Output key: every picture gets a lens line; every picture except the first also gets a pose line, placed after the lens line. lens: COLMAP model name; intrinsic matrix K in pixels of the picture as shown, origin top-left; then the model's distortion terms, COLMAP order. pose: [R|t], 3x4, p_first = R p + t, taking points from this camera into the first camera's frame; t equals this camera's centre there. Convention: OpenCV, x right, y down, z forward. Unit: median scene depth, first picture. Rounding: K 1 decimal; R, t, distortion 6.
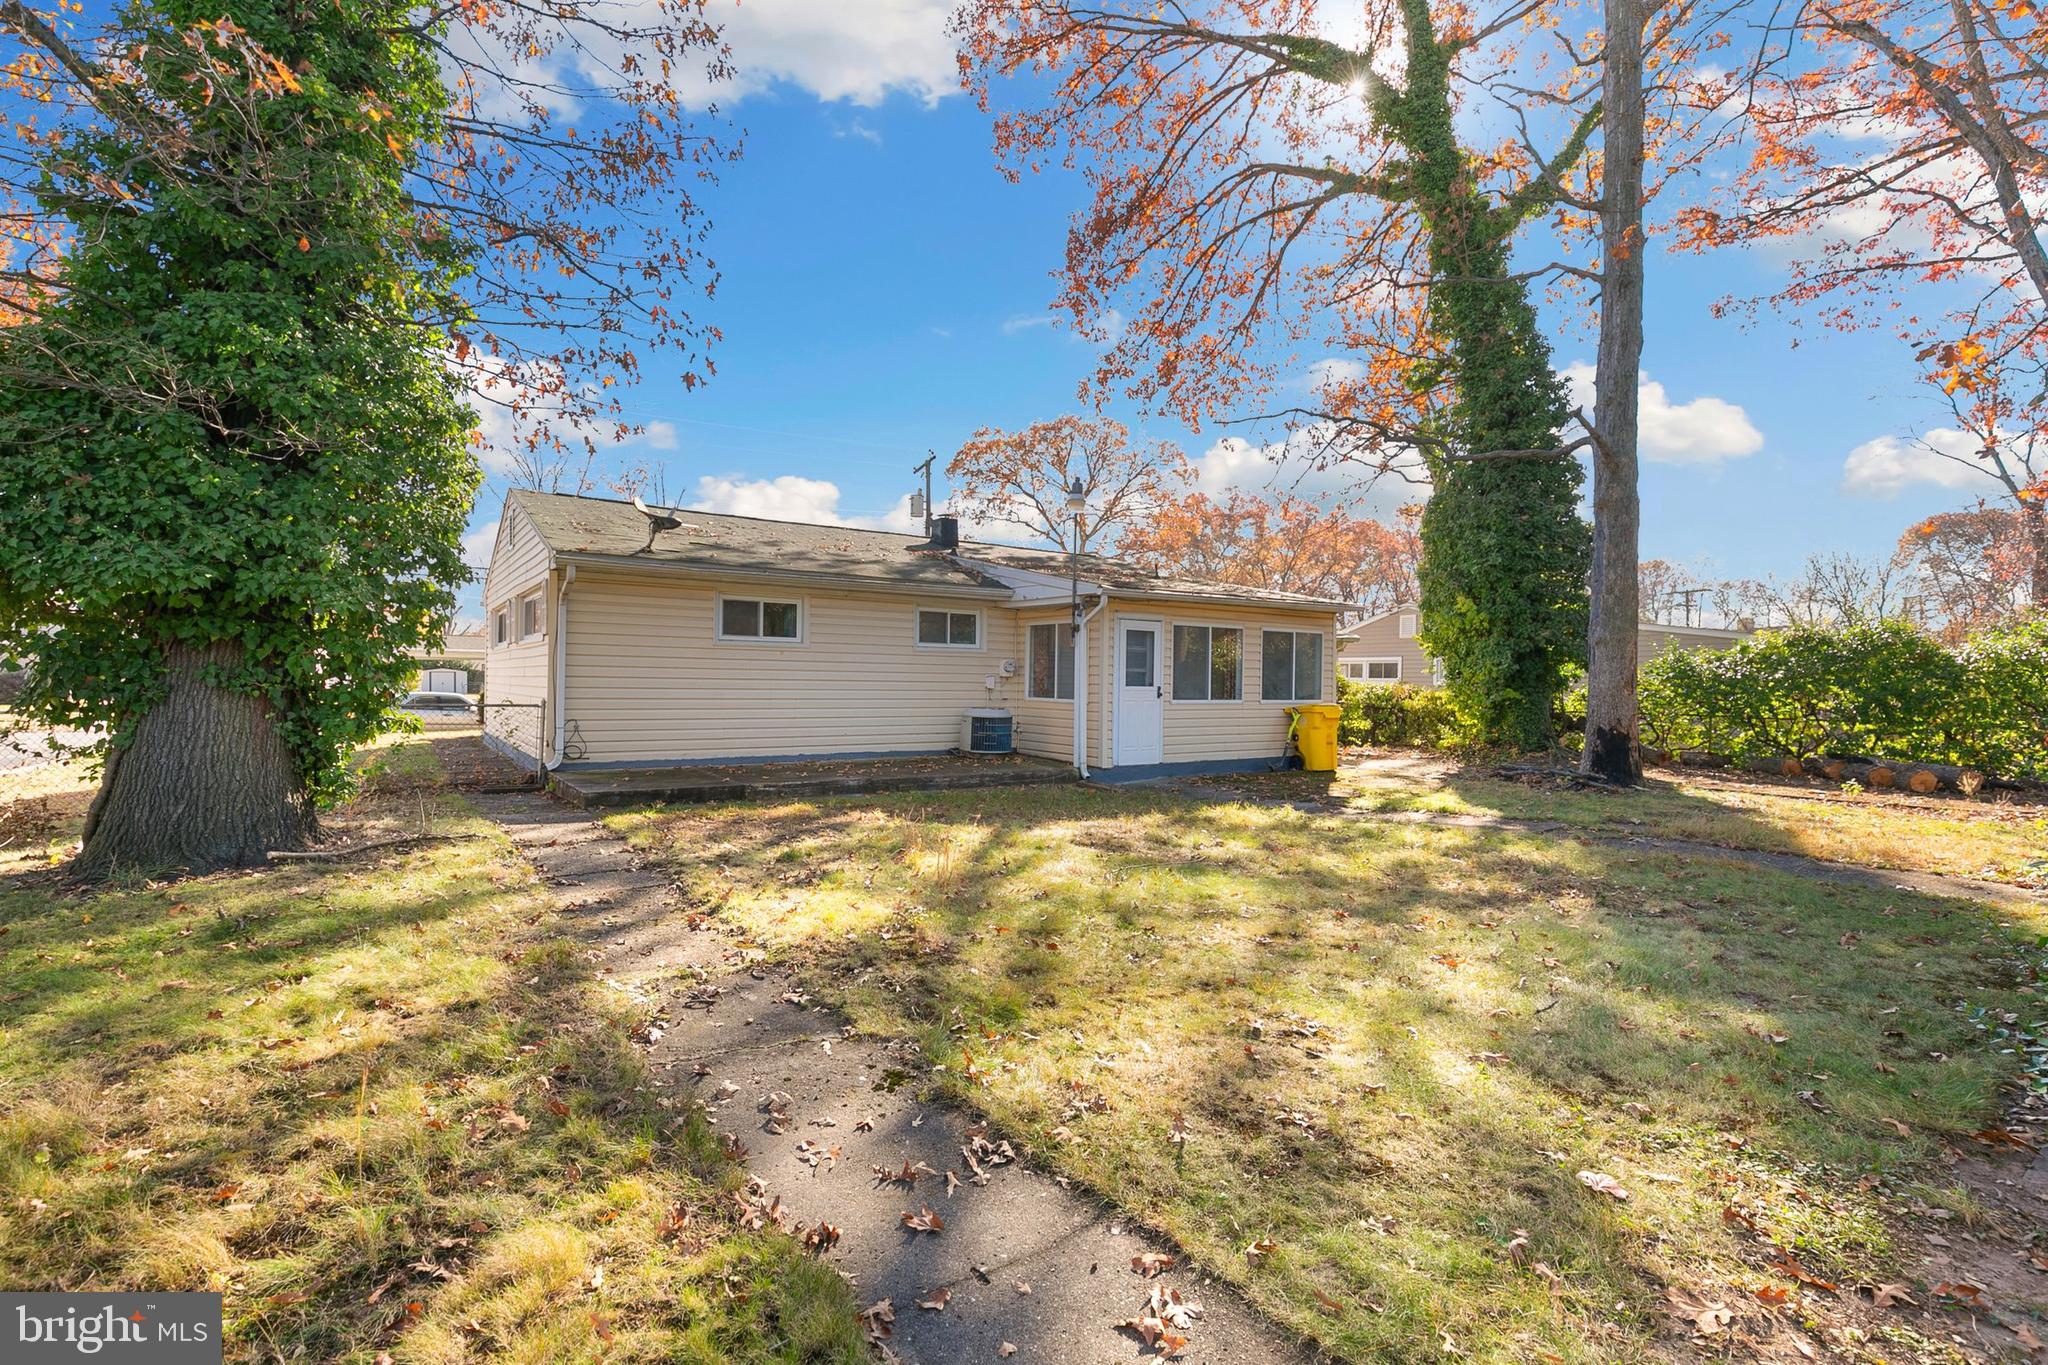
lens RADIAL K [[939.6, 0, 1035.9], [0, 939.6, 677.1], [0, 0, 1]] dist [0.008304, -0.001196]
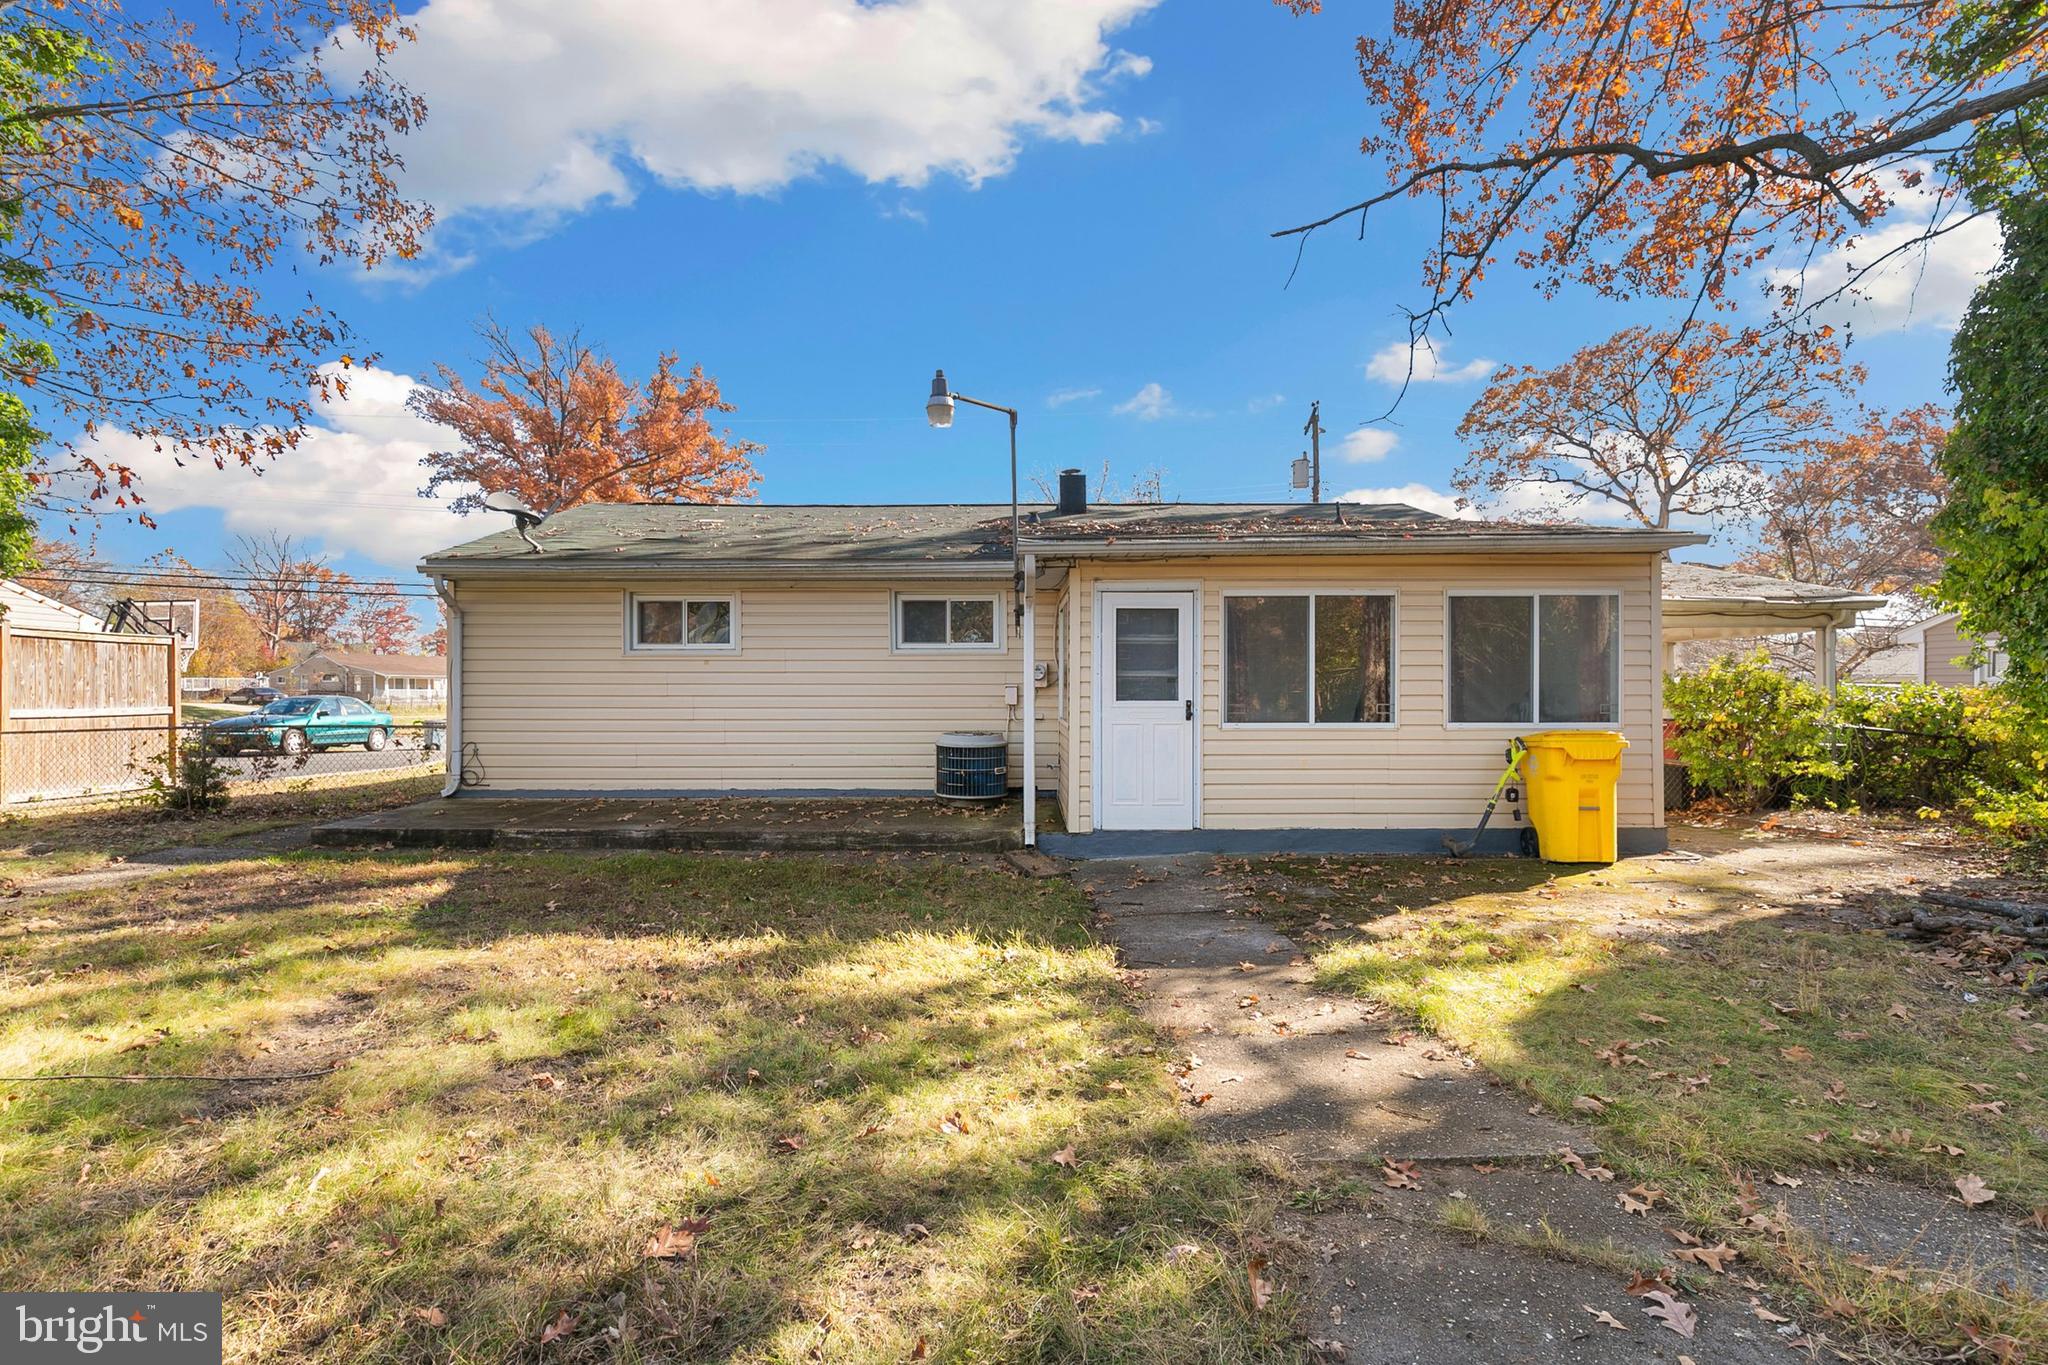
lens RADIAL K [[982.4, 0, 1024.0], [0, 982.4, 682.5], [0, 0, 1]] dist [0.004069, -0.000615]
pose [[0.817030, -0.016802, -0.576350, 0.385101], [0.014449, 0.999858, -0.008665, 0.002331], [0.576414, -0.001248, 0.817157, 0.407786]]
